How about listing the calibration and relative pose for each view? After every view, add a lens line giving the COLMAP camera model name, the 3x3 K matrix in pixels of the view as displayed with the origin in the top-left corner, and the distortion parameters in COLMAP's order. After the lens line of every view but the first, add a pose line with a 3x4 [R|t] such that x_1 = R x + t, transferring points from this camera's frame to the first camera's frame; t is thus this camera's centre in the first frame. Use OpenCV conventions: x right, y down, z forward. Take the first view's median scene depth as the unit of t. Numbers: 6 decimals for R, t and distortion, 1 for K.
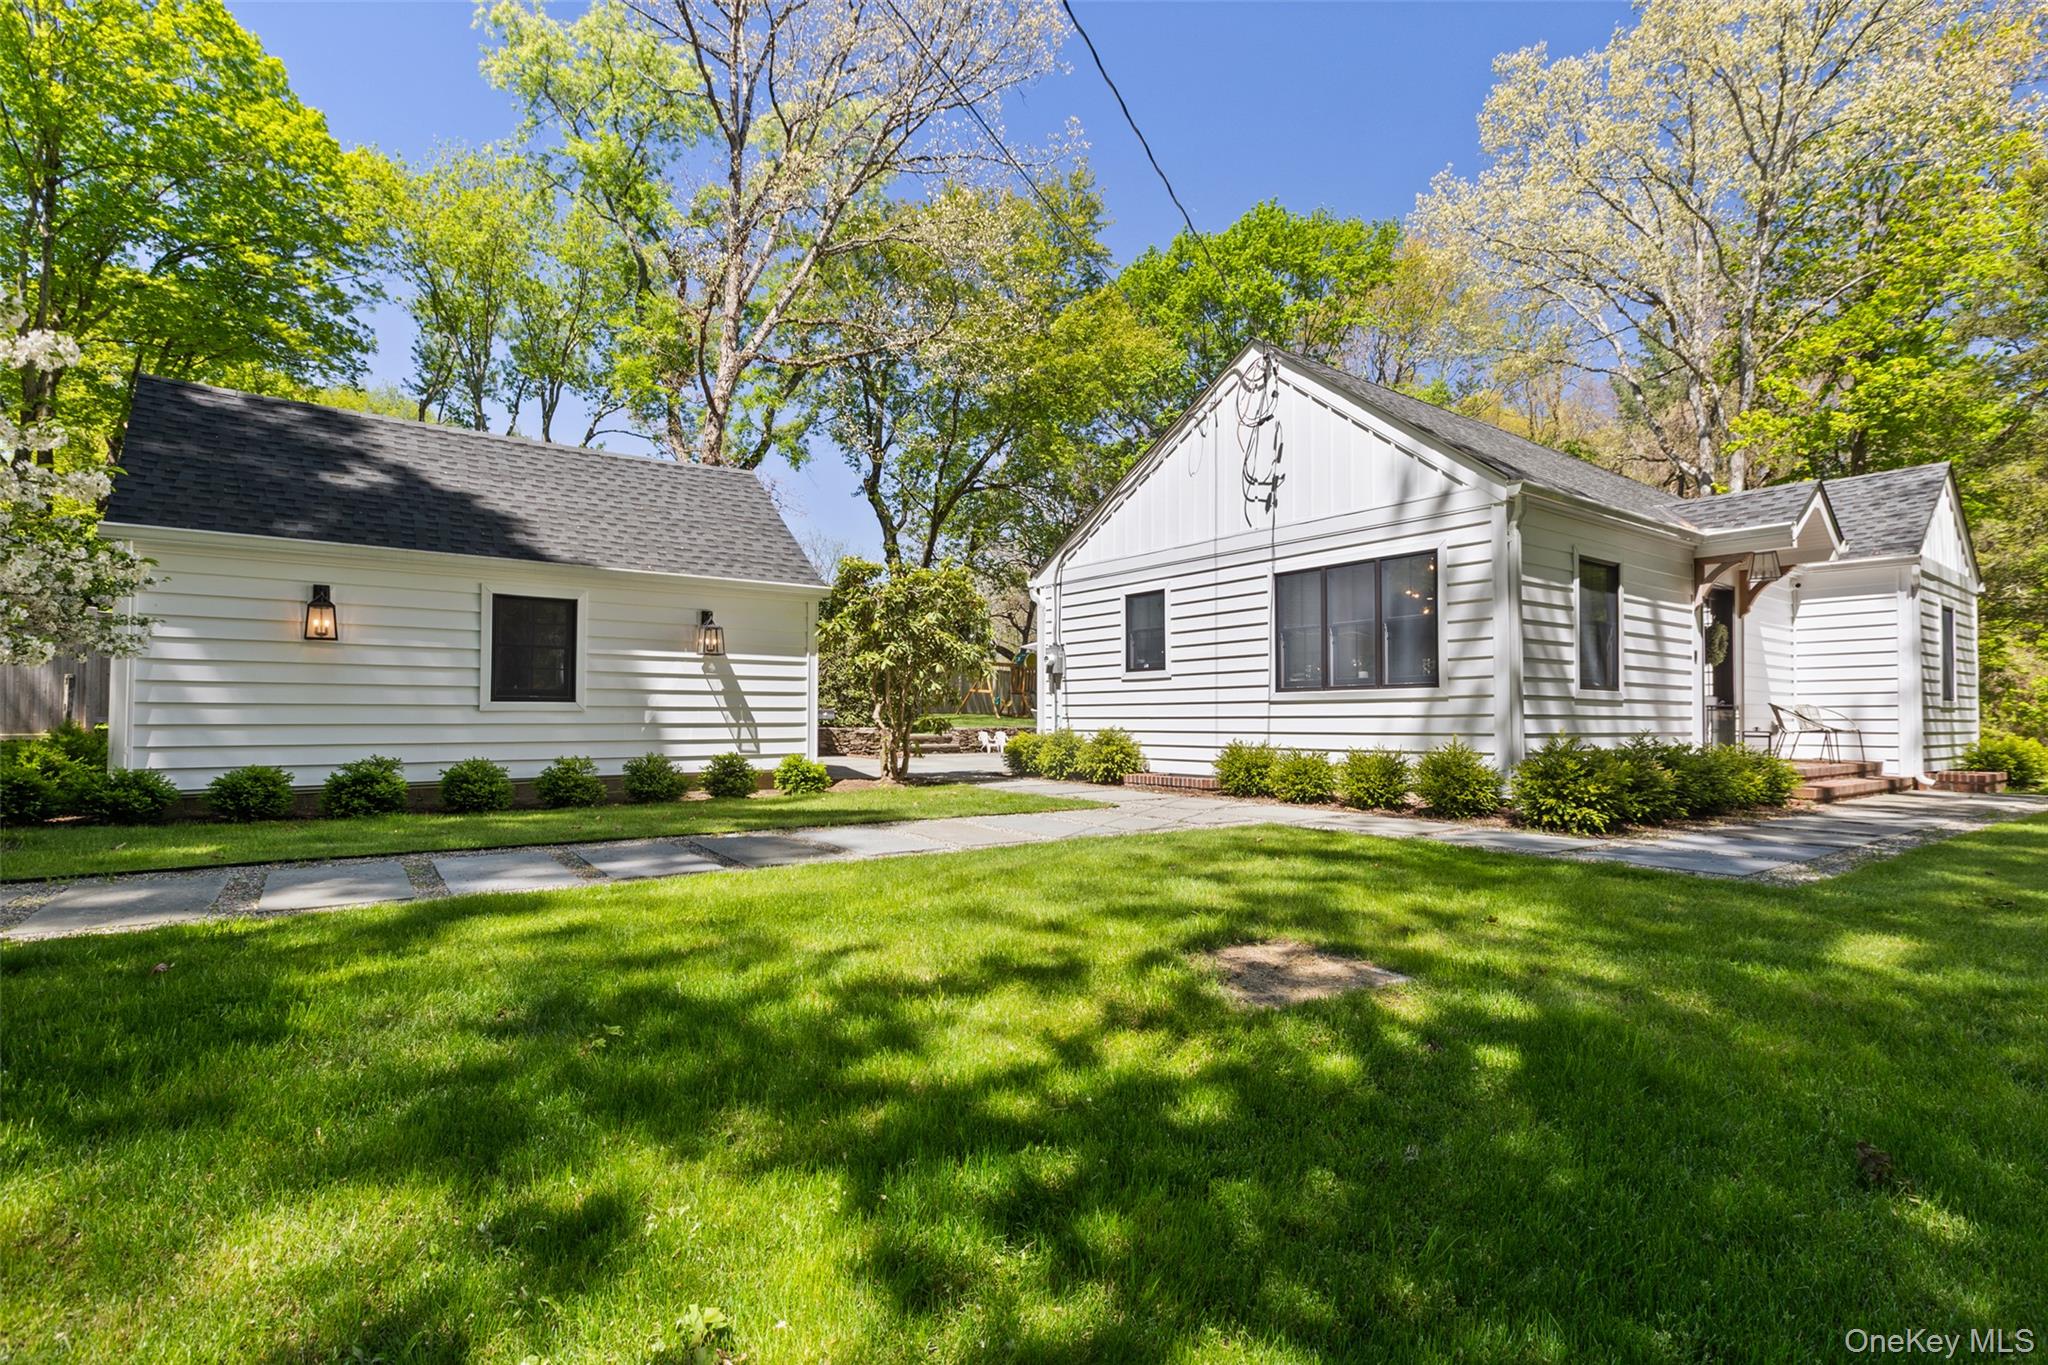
lens RADIAL K [[944.8, 0, 1022.8], [0, 944.8, 693.8], [0, 0, 1]] dist [0.008070, -0.002090]
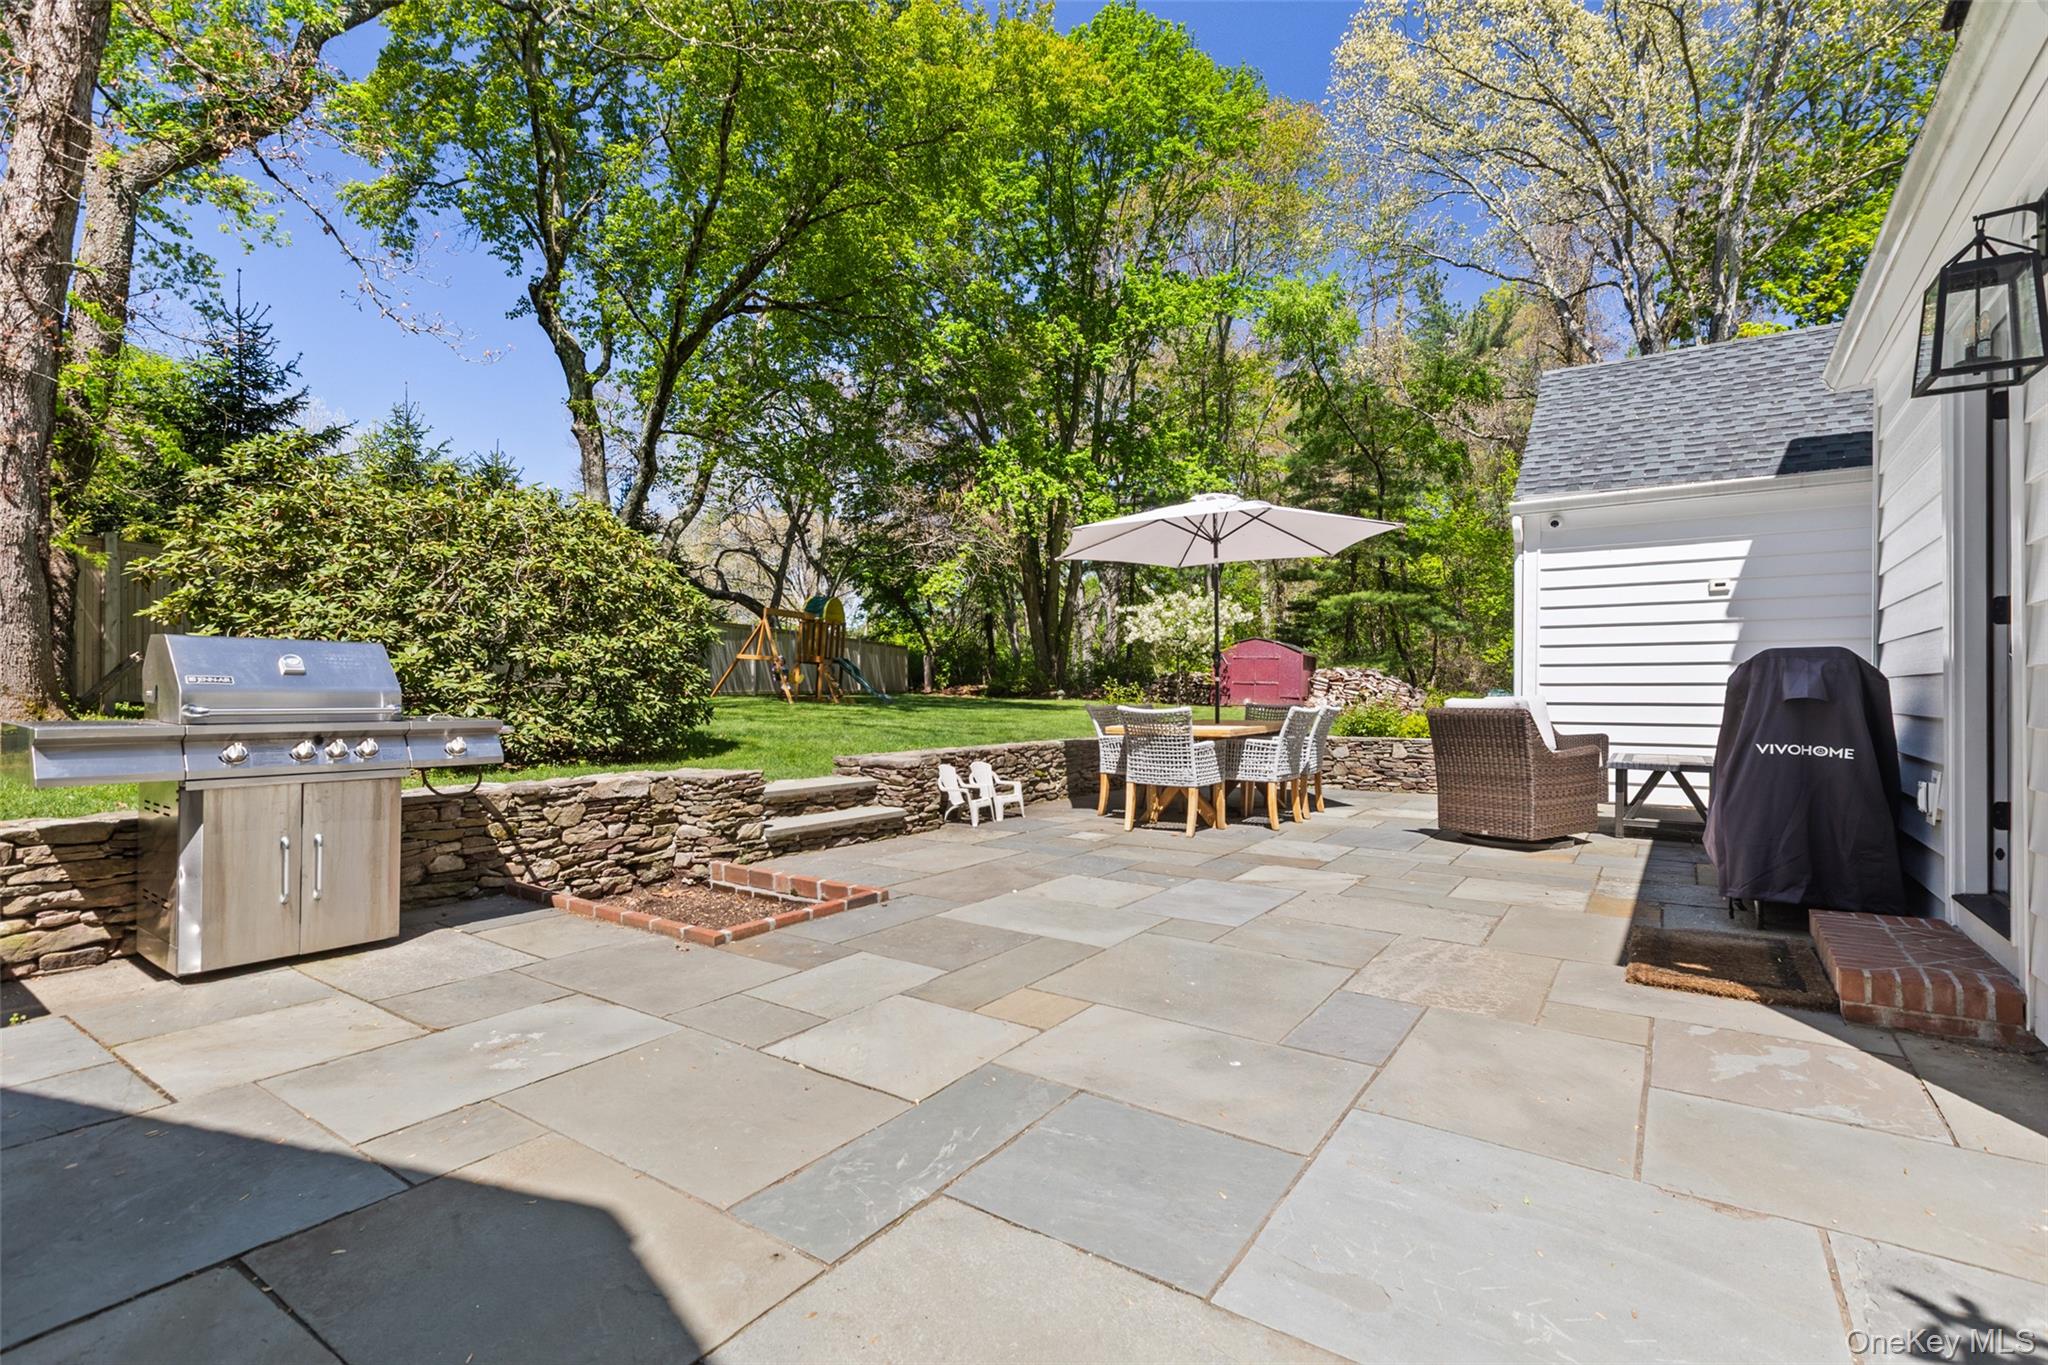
lens RADIAL K [[944.8, 0, 1034.3], [0, 944.8, 683.4], [0, 0, 1]] dist [0.008070, -0.002090]
pose [[0.940724, 0.003759, 0.339153, -0.139259], [-0.010836, 0.999761, 0.018976, 0.000932], [-0.339001, -0.021527, 0.940540, 0.662393]]
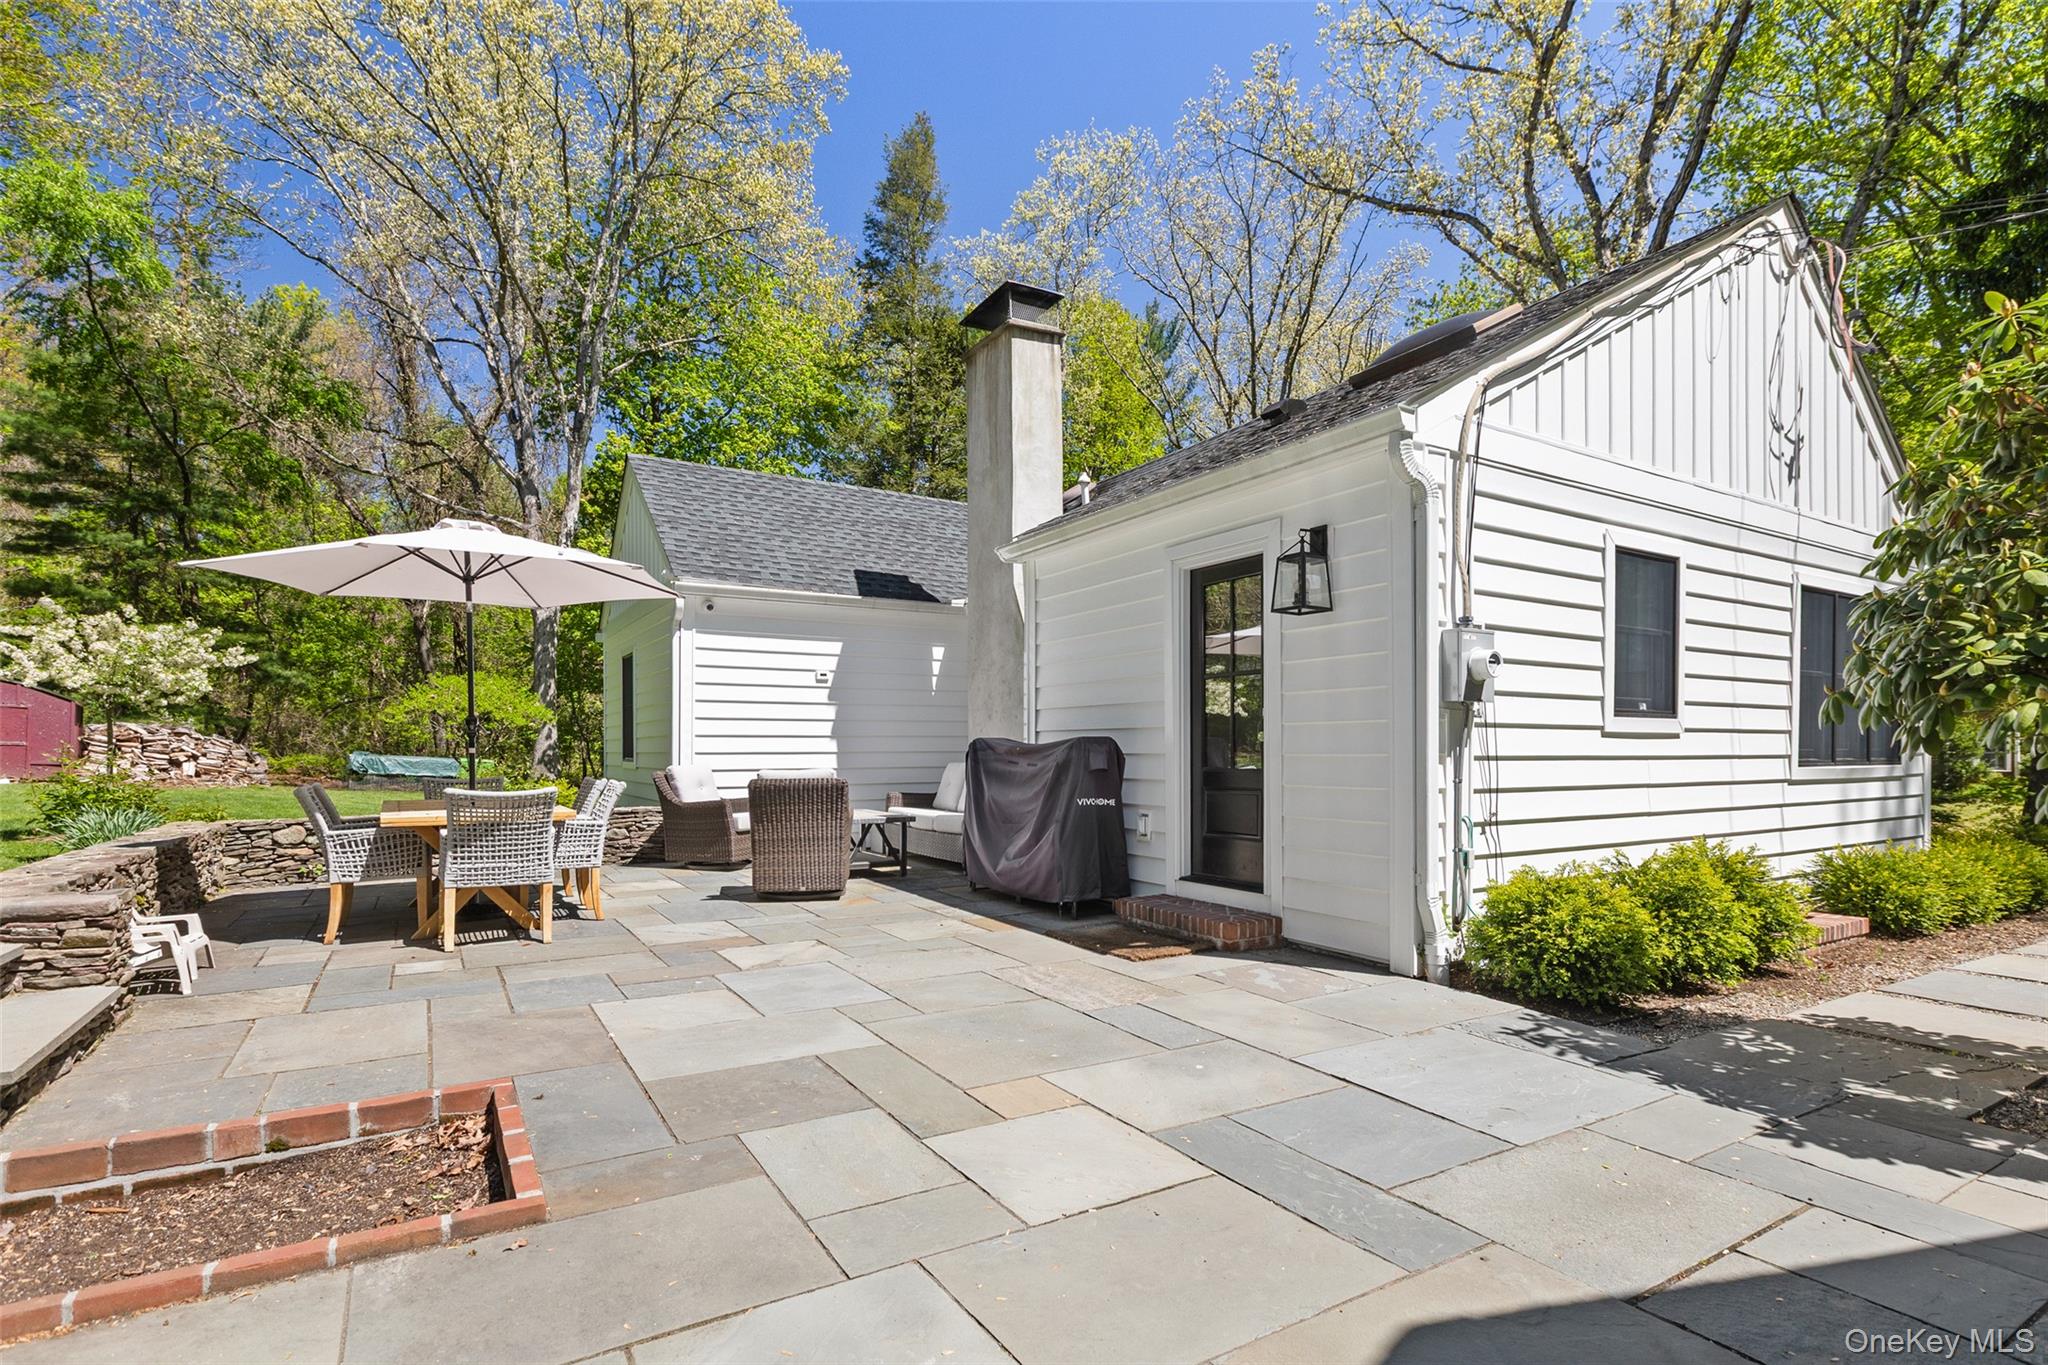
lens RADIAL K [[984.2, 0, 992.9], [0, 984.2, 757.3], [0, 0, 1]] dist [0.002546, 0.000097]
pose [[0.095658, -0.008308, 0.995380, -0.251092], [-0.026679, 0.999585, 0.010907, -0.000274], [-0.995057, -0.027599, 0.095397, 0.803129]]
